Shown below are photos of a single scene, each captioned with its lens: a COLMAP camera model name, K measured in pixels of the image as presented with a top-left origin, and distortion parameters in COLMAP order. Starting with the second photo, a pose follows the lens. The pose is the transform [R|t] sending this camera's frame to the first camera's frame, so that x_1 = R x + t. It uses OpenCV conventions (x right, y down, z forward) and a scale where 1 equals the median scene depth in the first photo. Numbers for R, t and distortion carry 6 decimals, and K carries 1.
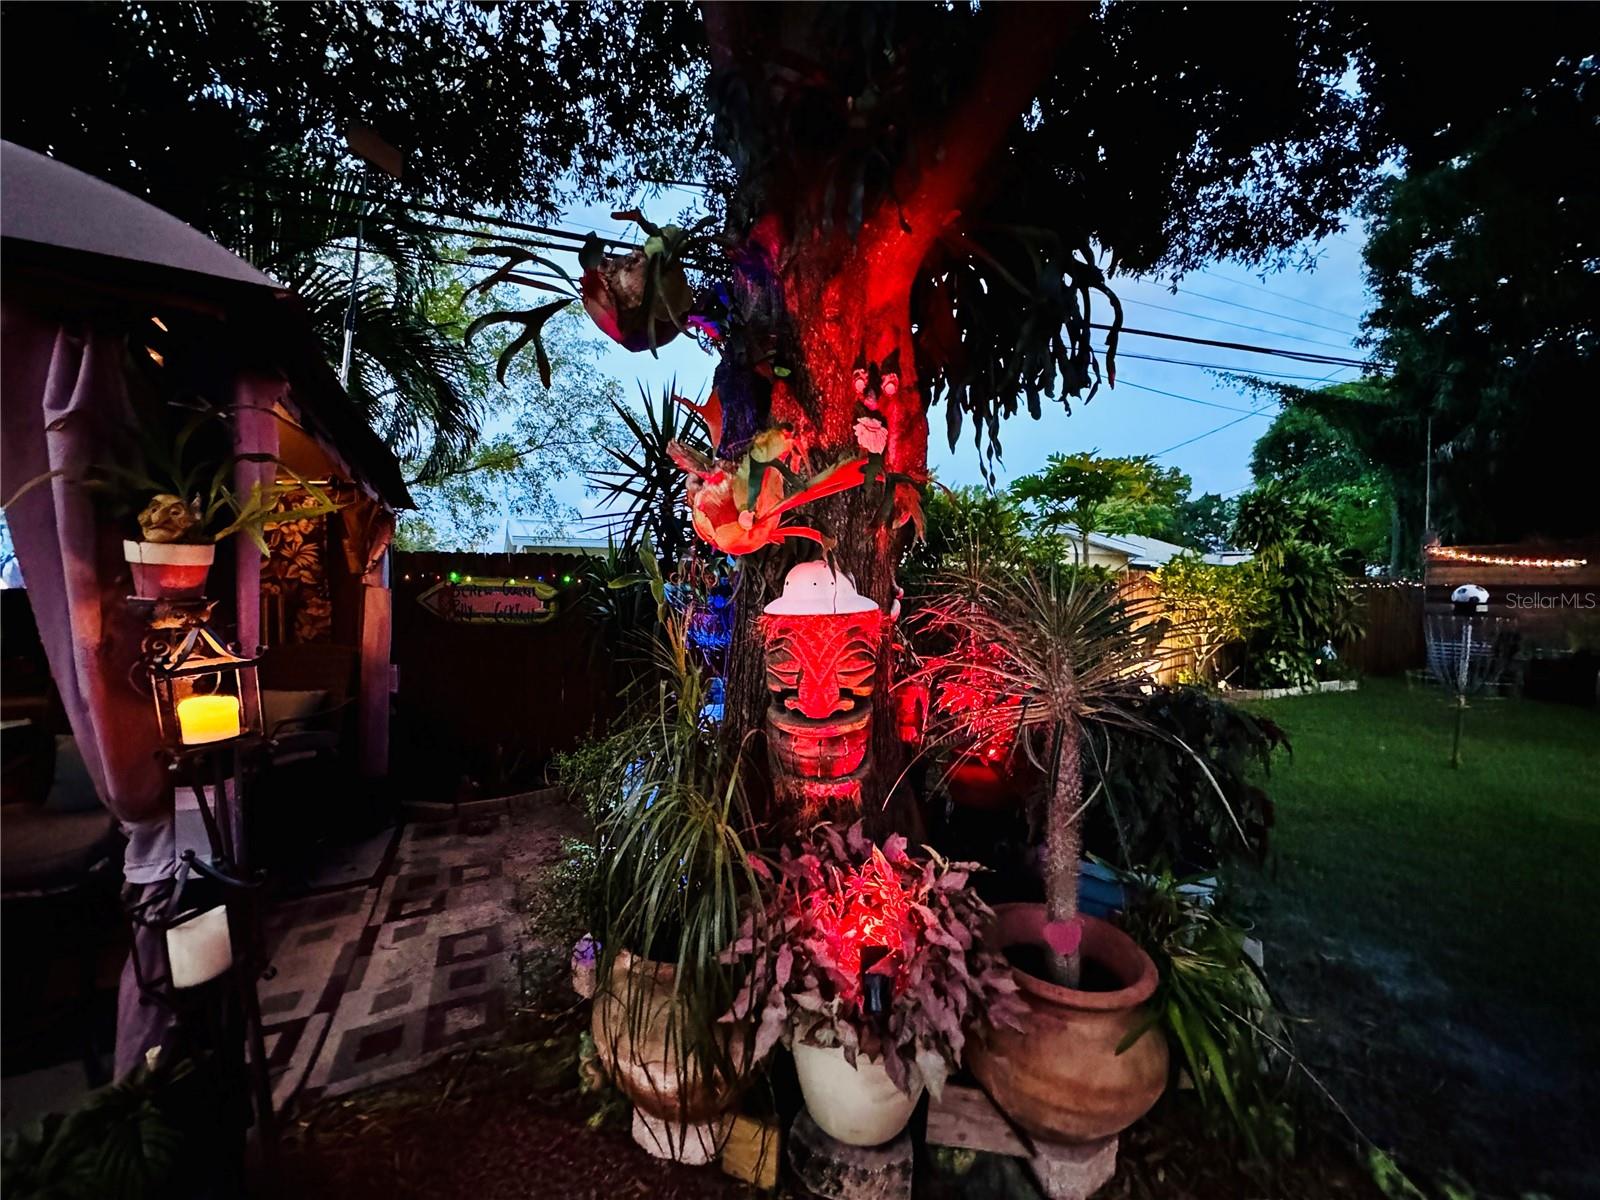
lens RADIAL K [[646.1, 0, 794.7], [0, 646.1, 603.7], [0, 0, 1]] dist [-0.003464, 0.000765]
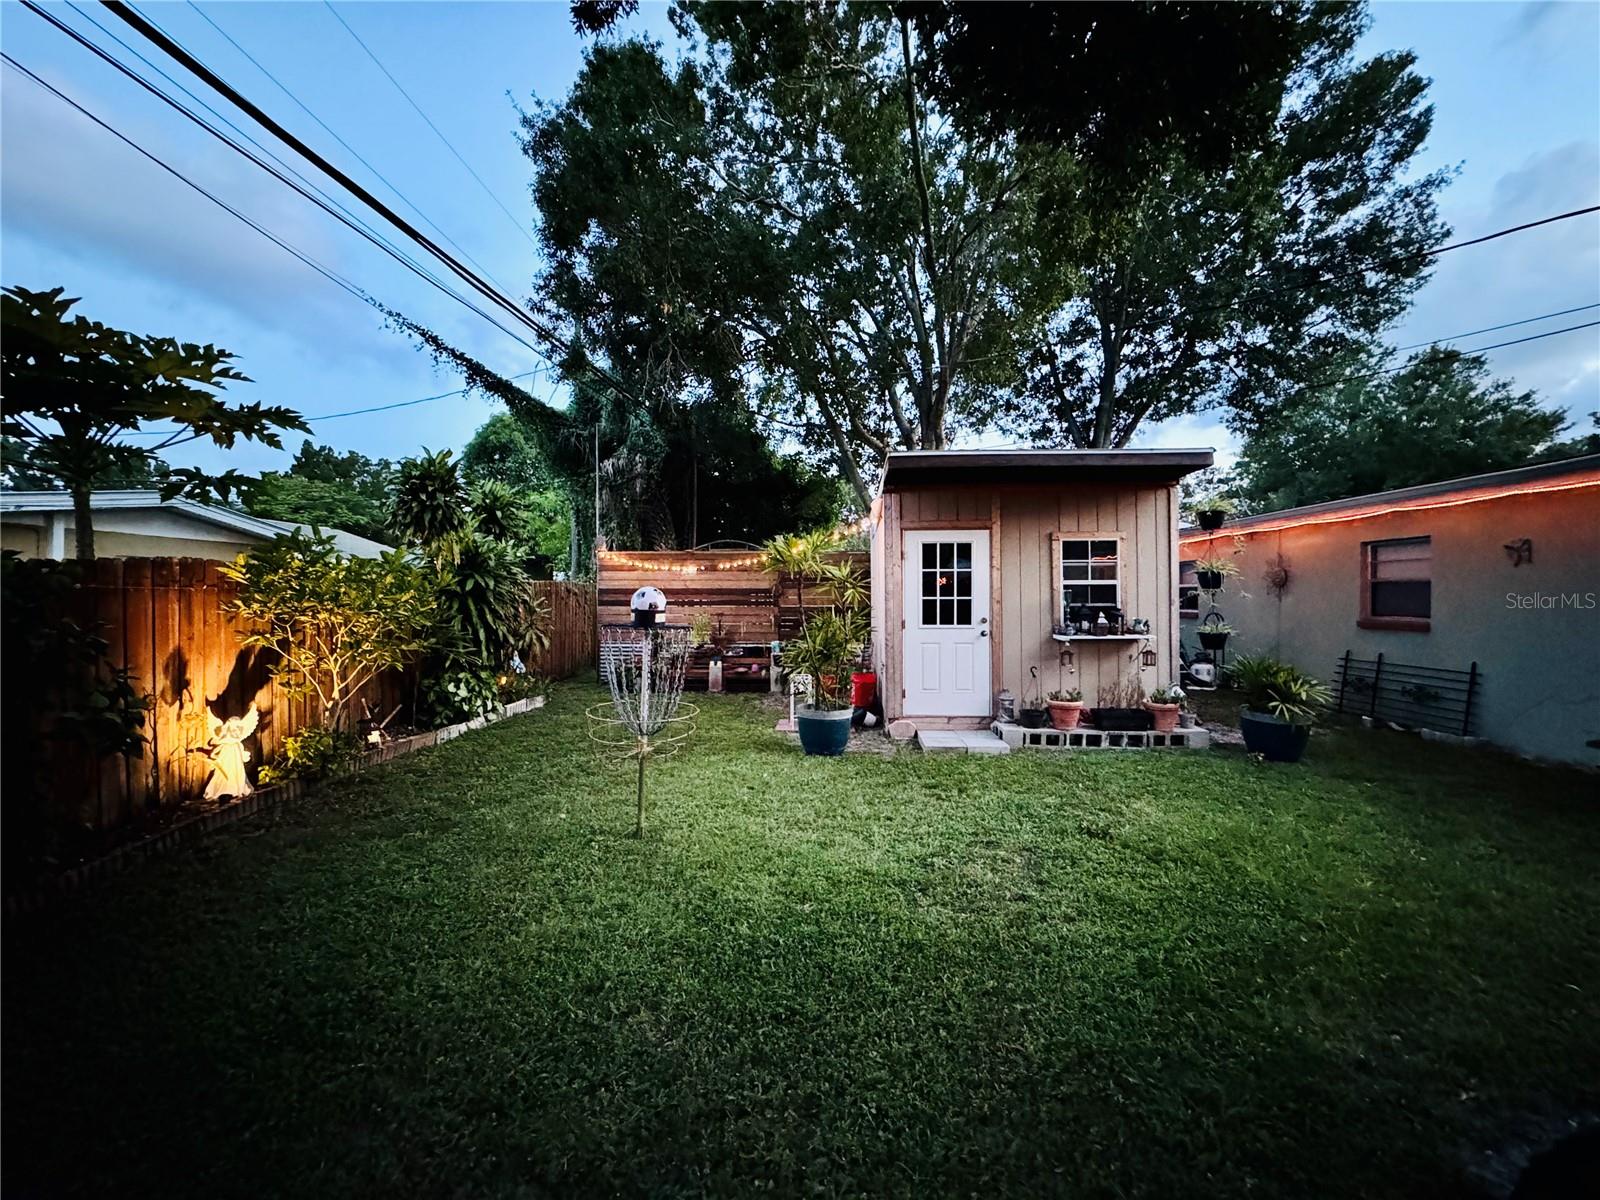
lens RADIAL K [[646.1, 0, 802.9], [0, 646.1, 598.3], [0, 0, 1]] dist [-0.003464, 0.000765]
pose [[0.464501, -0.011833, 0.885493, 0.262676], [0.024614, 0.999697, 0.000447, -0.006719], [-0.885230, 0.021587, 0.464652, 0.277635]]
